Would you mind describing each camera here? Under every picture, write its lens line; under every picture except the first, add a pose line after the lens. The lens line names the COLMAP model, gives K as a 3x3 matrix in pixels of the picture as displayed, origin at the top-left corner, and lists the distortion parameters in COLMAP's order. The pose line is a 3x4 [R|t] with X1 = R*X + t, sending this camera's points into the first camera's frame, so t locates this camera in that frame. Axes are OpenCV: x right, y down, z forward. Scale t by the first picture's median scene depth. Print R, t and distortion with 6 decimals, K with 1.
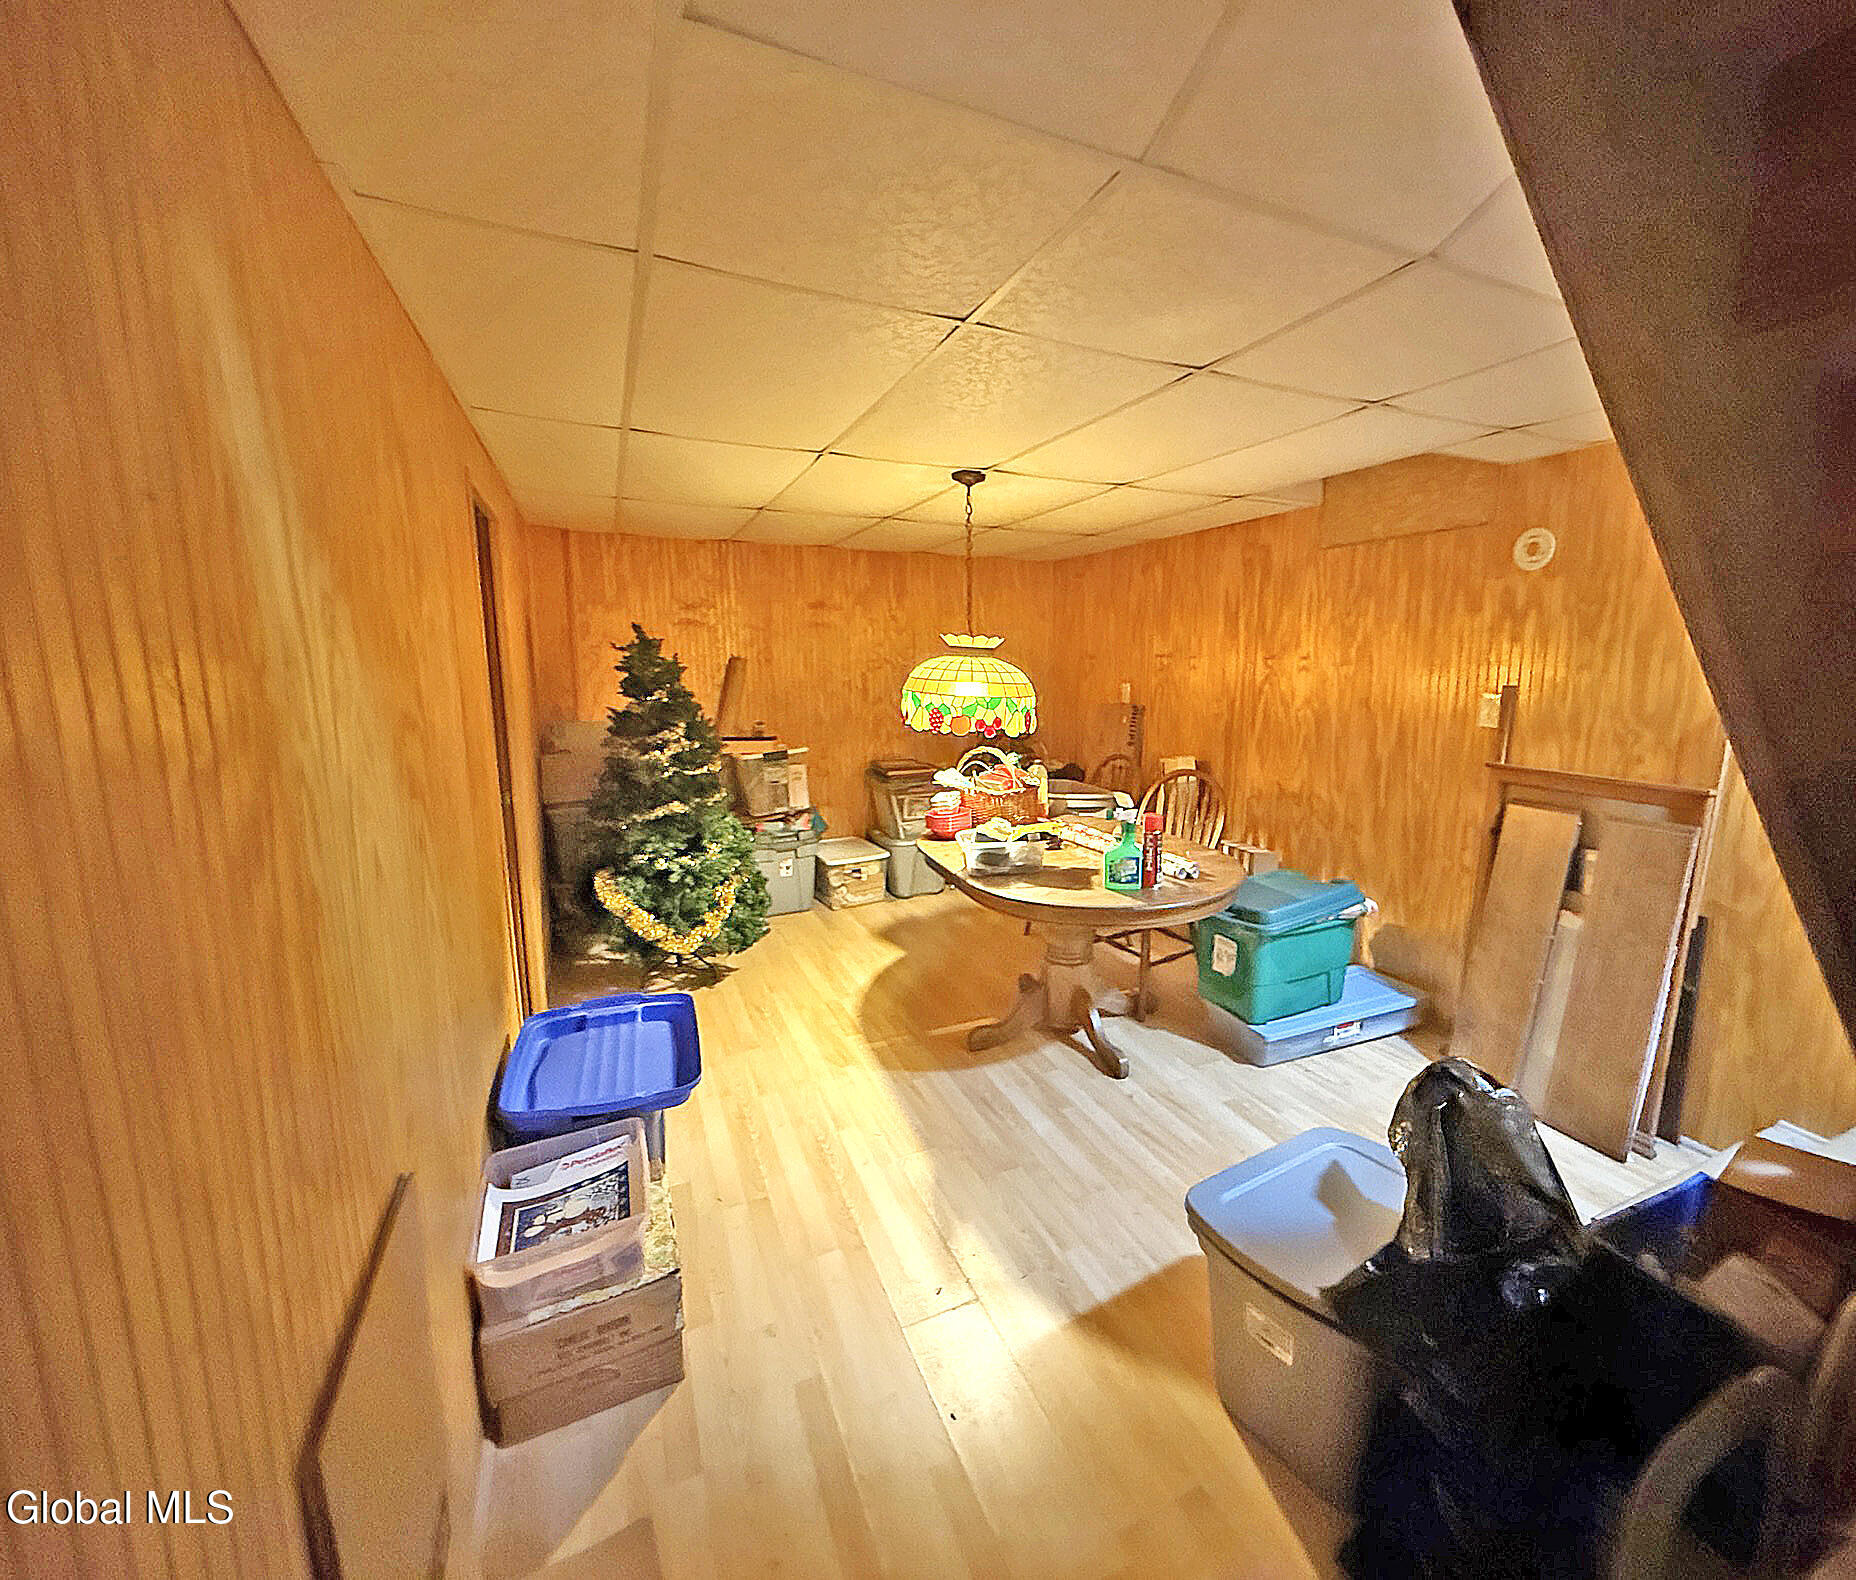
lens RADIAL K [[825.7, 0, 1018.6], [0, 825.7, 797.4], [0, 0, 1]] dist [0.001694, 0.000276]
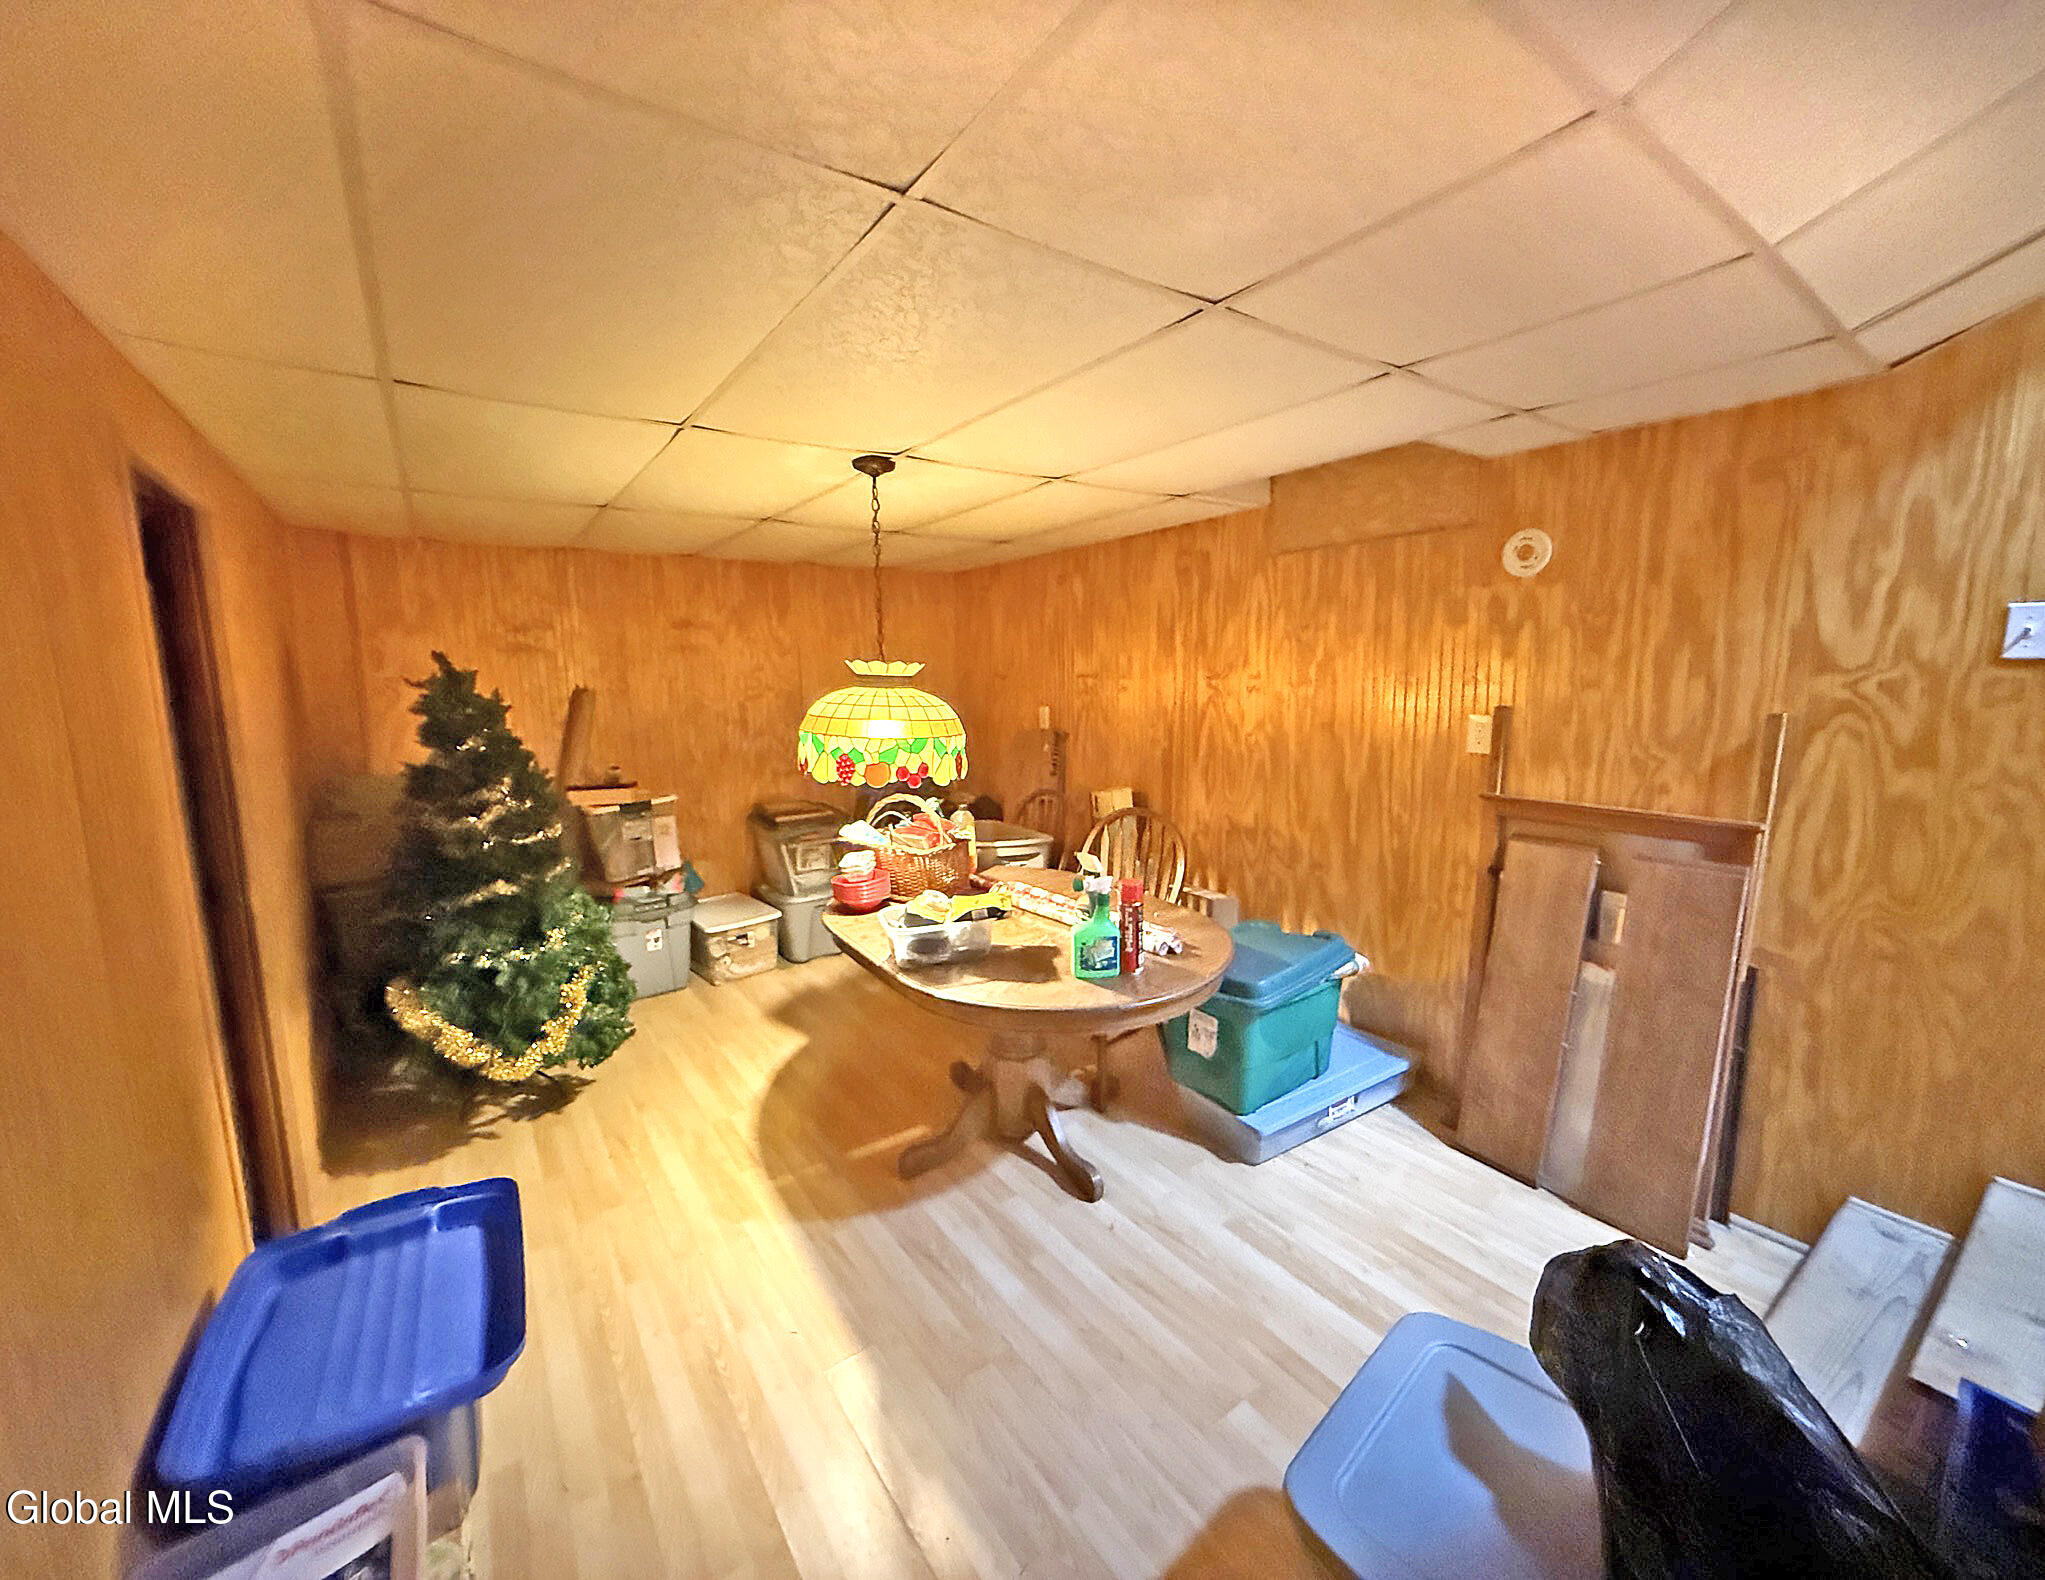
lens RADIAL K [[830.0, 0, 1020.2], [0, 830.0, 792.0], [0, 0, 1]] dist [0.000268, 0.000434]
pose [[0.989150, -0.041341, 0.140975, -0.045586], [0.044654, 0.998794, -0.020419, -0.046263], [-0.139960, 0.026492, 0.989803, 0.184183]]
